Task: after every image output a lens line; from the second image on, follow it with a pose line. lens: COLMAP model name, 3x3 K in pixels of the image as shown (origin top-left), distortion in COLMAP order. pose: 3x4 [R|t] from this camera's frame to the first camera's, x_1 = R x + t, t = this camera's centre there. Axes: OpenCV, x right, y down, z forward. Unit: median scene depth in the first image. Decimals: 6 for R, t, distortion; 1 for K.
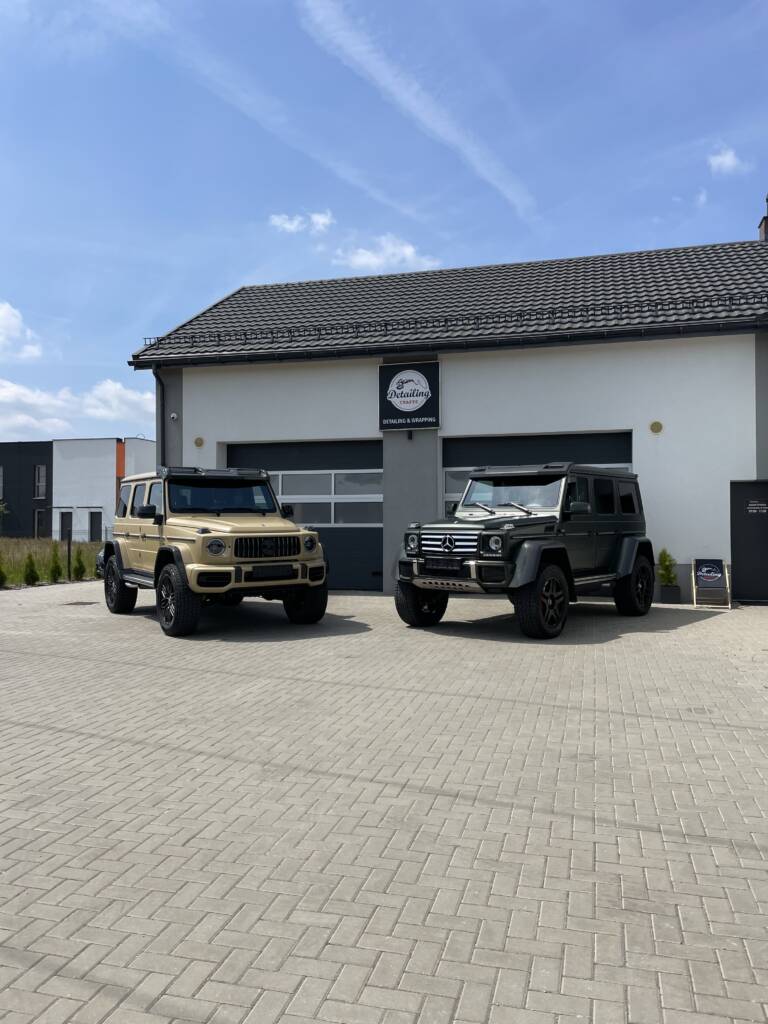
lens RADIAL K [[785.1, 0, 387.4], [0, 785.1, 516.9], [0, 0, 1]] dist [0.037263, -0.001579]
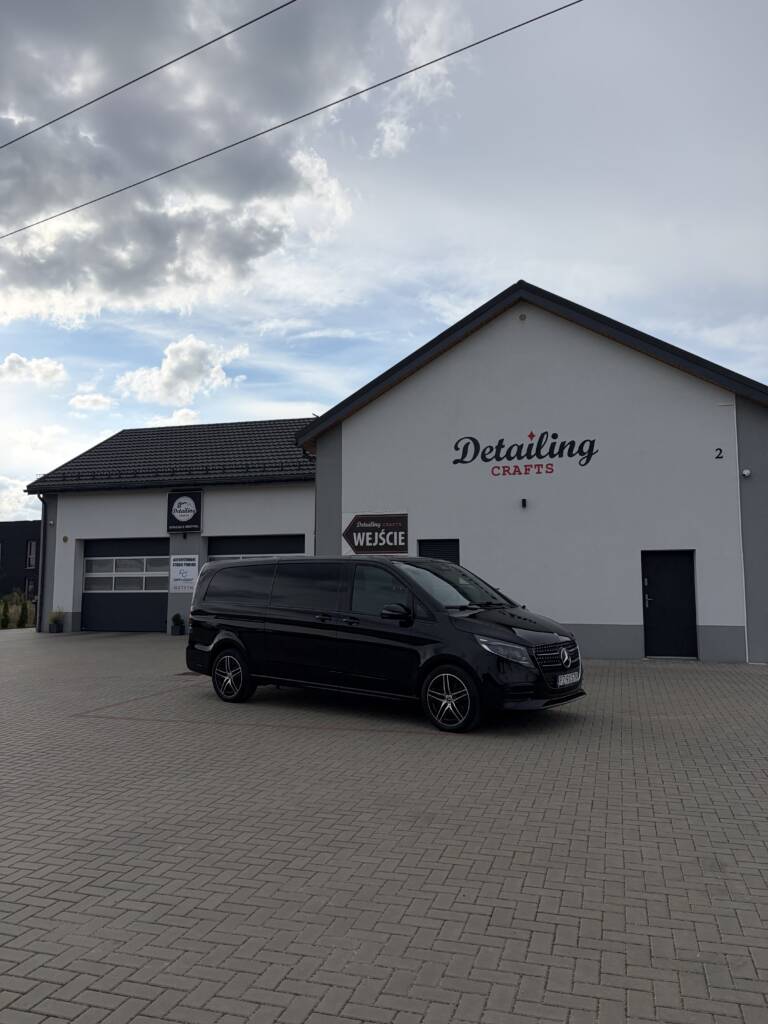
lens RADIAL K [[771.3, 0, 383.7], [0, 771.3, 509.5], [0, 0, 1]] dist [0.016954, 0.003654]
pose [[0.999460, -0.001203, -0.032826, 0.495293], [-0.002206, 0.994615, -0.103620, 0.007604], [0.032774, 0.103636, 0.994075, -0.592326]]
